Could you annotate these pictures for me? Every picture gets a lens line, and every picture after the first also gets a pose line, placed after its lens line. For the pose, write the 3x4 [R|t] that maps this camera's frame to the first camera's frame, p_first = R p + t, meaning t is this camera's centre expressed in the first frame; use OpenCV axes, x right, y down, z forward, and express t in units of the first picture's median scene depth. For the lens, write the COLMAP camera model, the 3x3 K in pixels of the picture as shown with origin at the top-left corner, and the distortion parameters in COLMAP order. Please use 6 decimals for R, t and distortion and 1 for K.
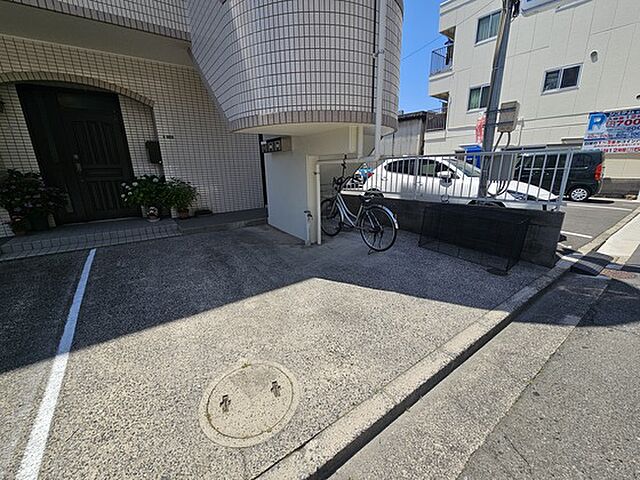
lens RADIAL K [[260.8, 0, 319.3], [0, 260.8, 239.4], [0, 0, 1]] dist [-0.000797, 0.000169]
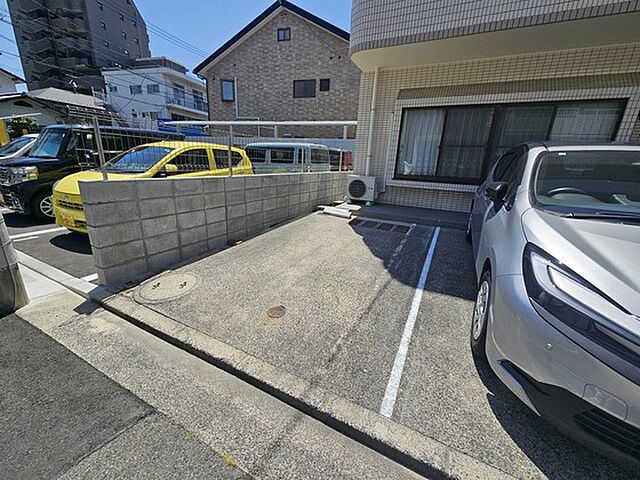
lens RADIAL K [[260.8, 0, 319.3], [0, 260.8, 238.0], [0, 0, 1]] dist [-0.000797, 0.000169]
pose [[0.467910, 0.292885, -0.833833, -0.127730], [-0.288648, 0.942395, 0.169041, 0.125431], [0.835310, 0.161589, 0.525497, -0.602211]]
